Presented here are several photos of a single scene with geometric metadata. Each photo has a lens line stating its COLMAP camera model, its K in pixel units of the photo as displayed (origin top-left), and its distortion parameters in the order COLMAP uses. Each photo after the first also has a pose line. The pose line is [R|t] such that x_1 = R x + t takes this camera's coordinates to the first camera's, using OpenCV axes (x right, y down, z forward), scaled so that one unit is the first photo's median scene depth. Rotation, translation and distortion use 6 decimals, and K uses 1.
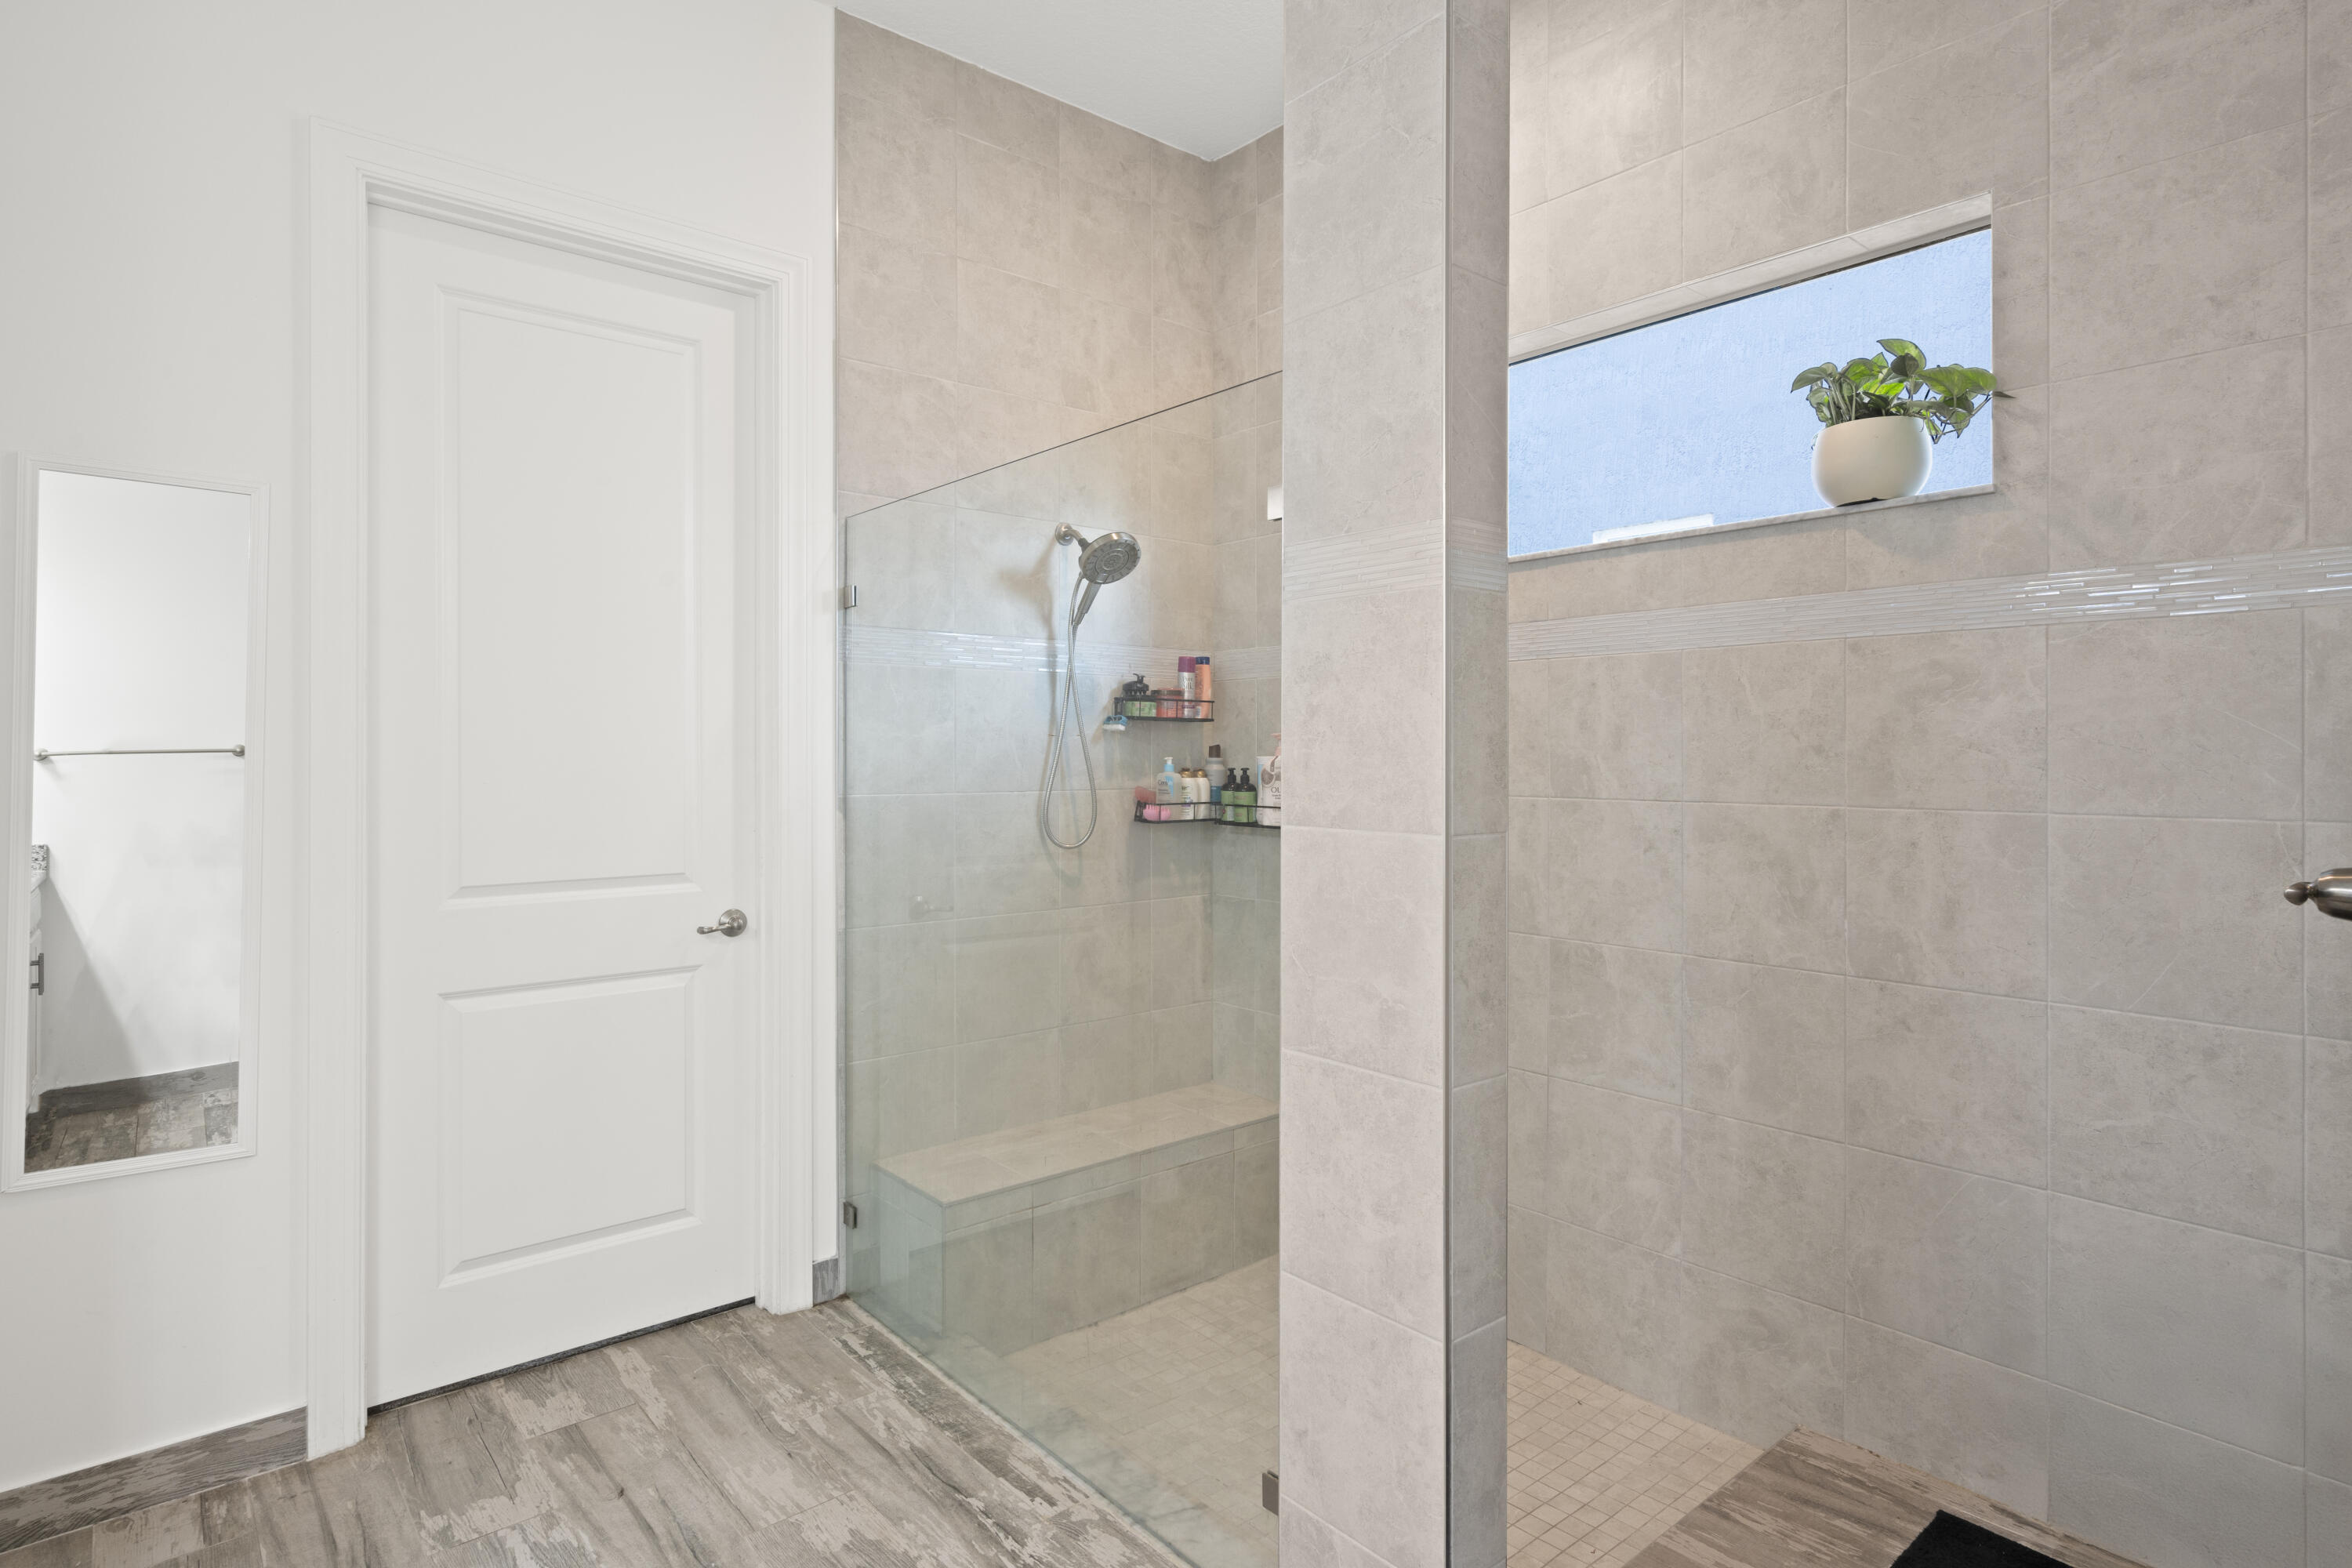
lens RADIAL K [[1211.8, 0, 1178.7], [0, 1211.8, 776.0], [0, 0, 1]] dist [0.001100, -0.000711]
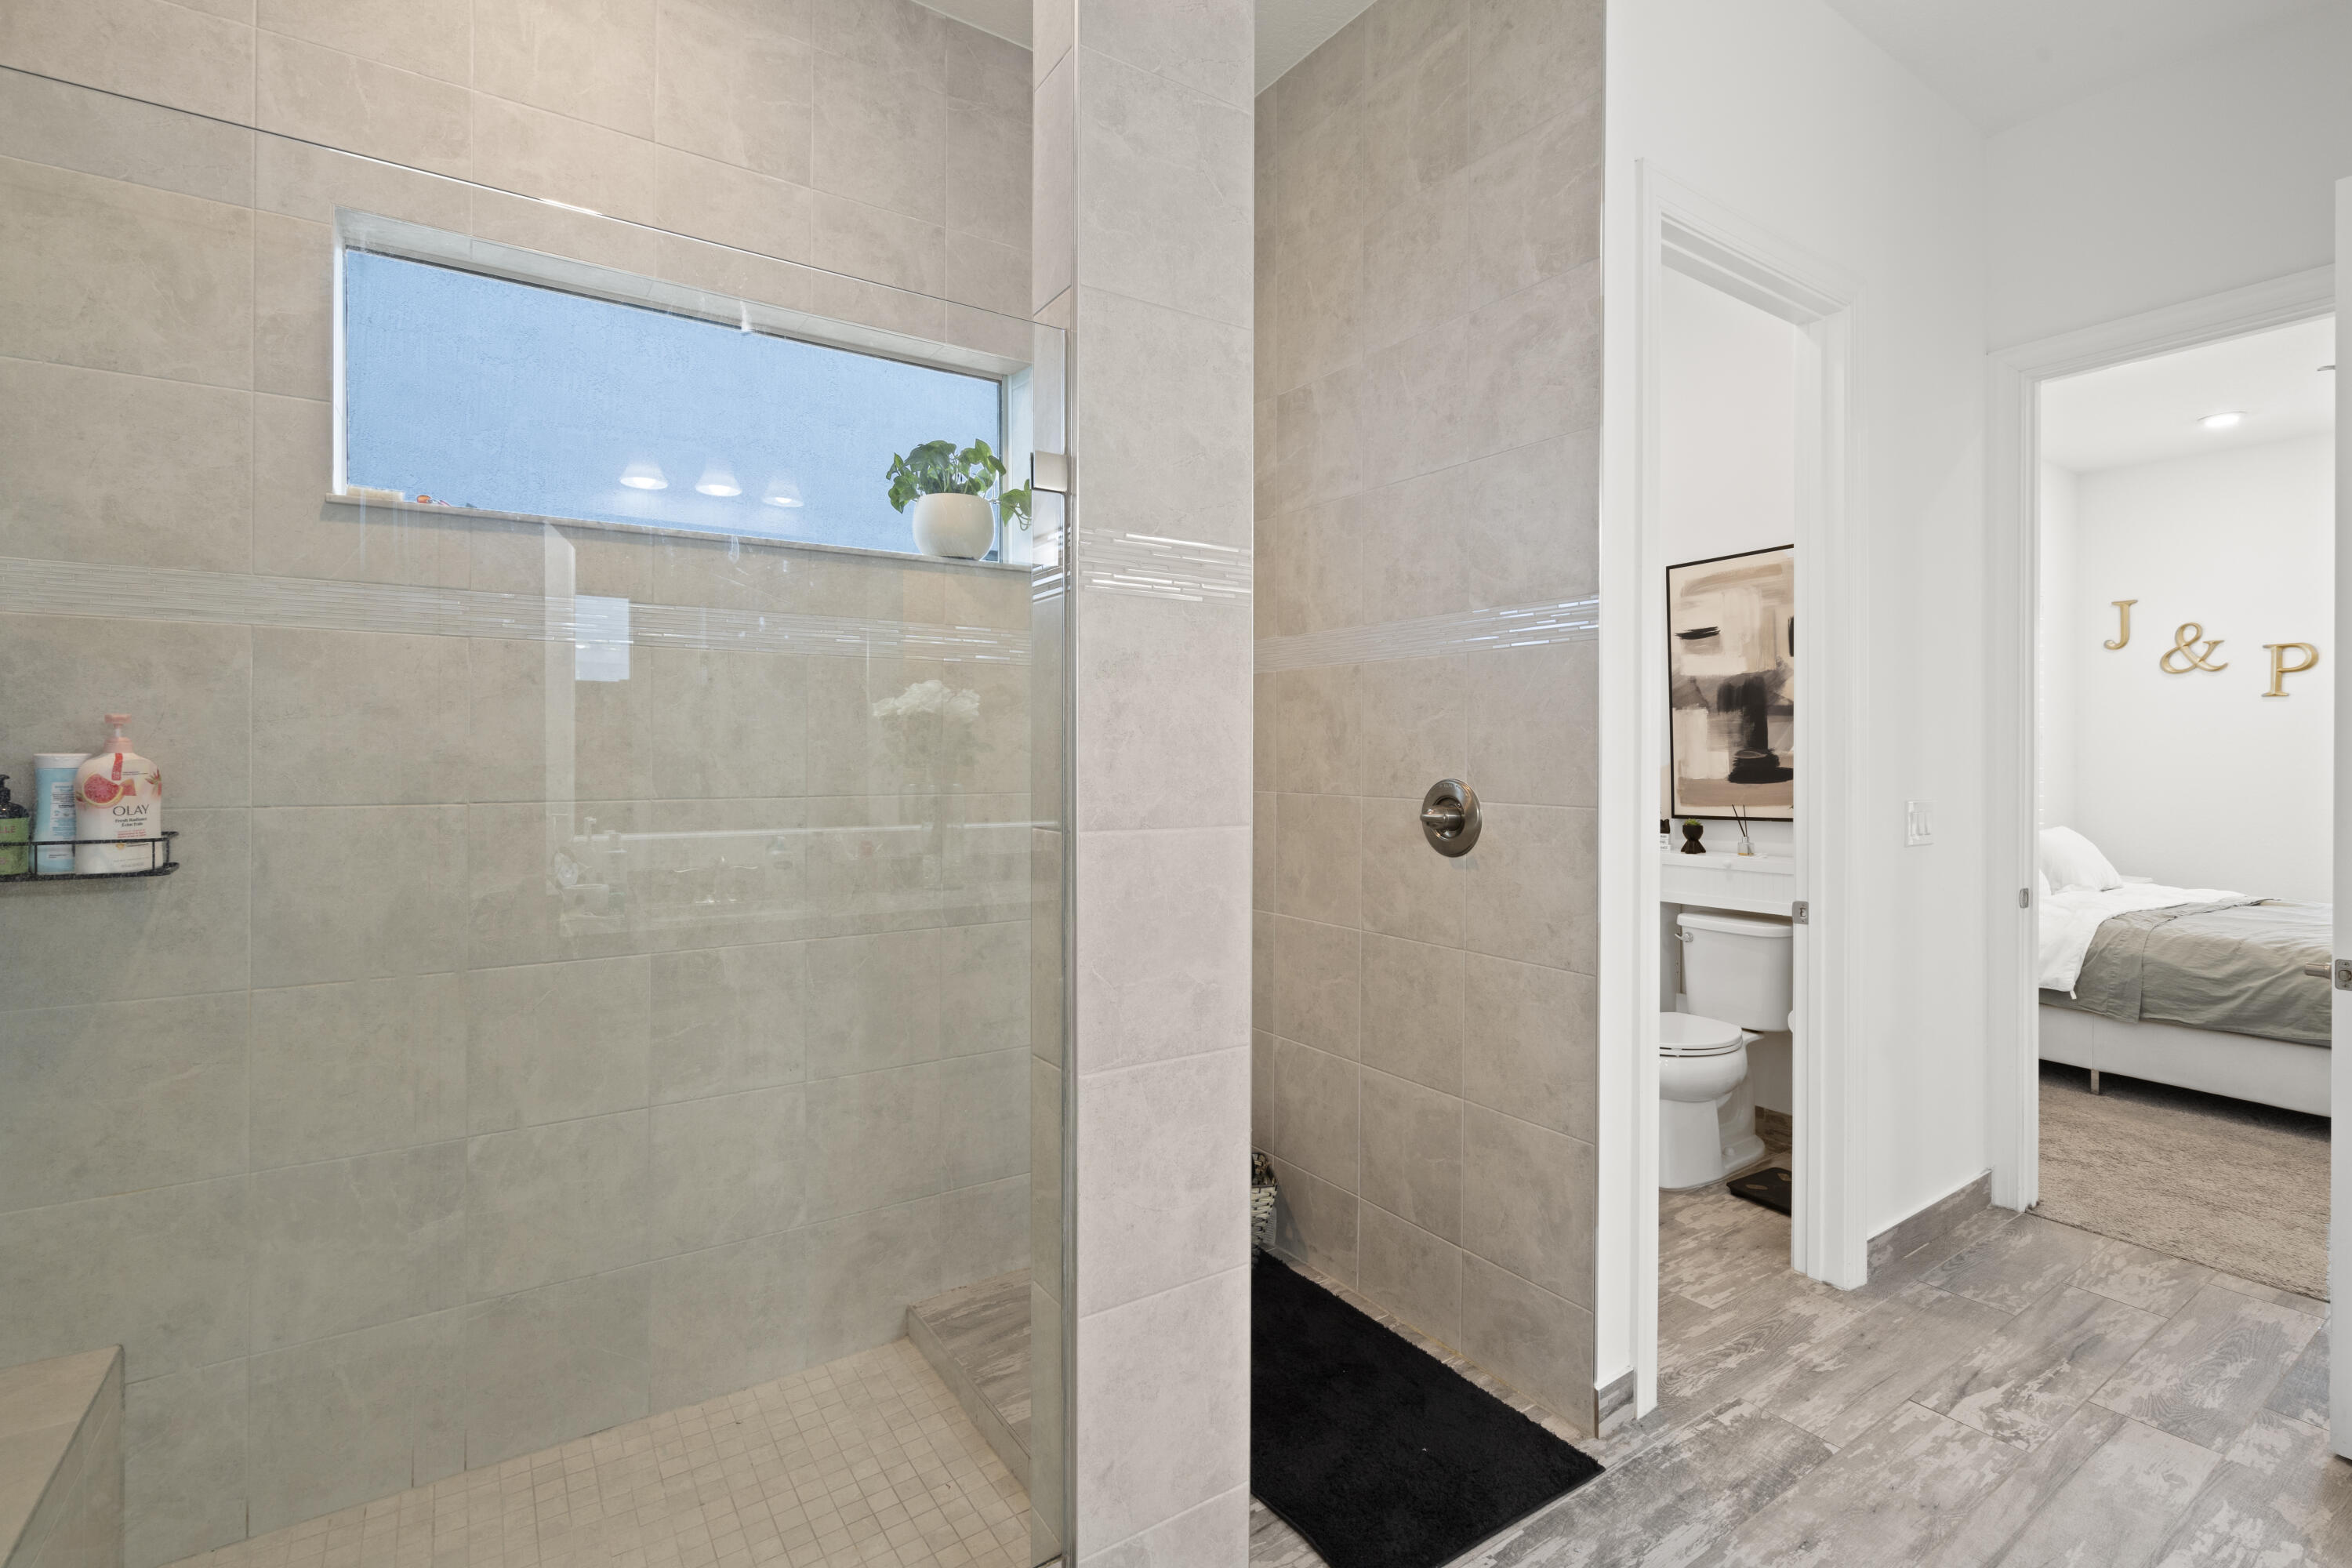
lens RADIAL K [[1066.6, 0, 1167.9], [0, 1066.6, 768.6], [0, 0, 1]] dist [-0.008800, 0.002515]
pose [[0.122421, -0.013707, 0.992384, -0.517631], [0.013465, 0.999836, 0.012149, -0.011835], [-0.992387, 0.011875, 0.122586, 0.616462]]
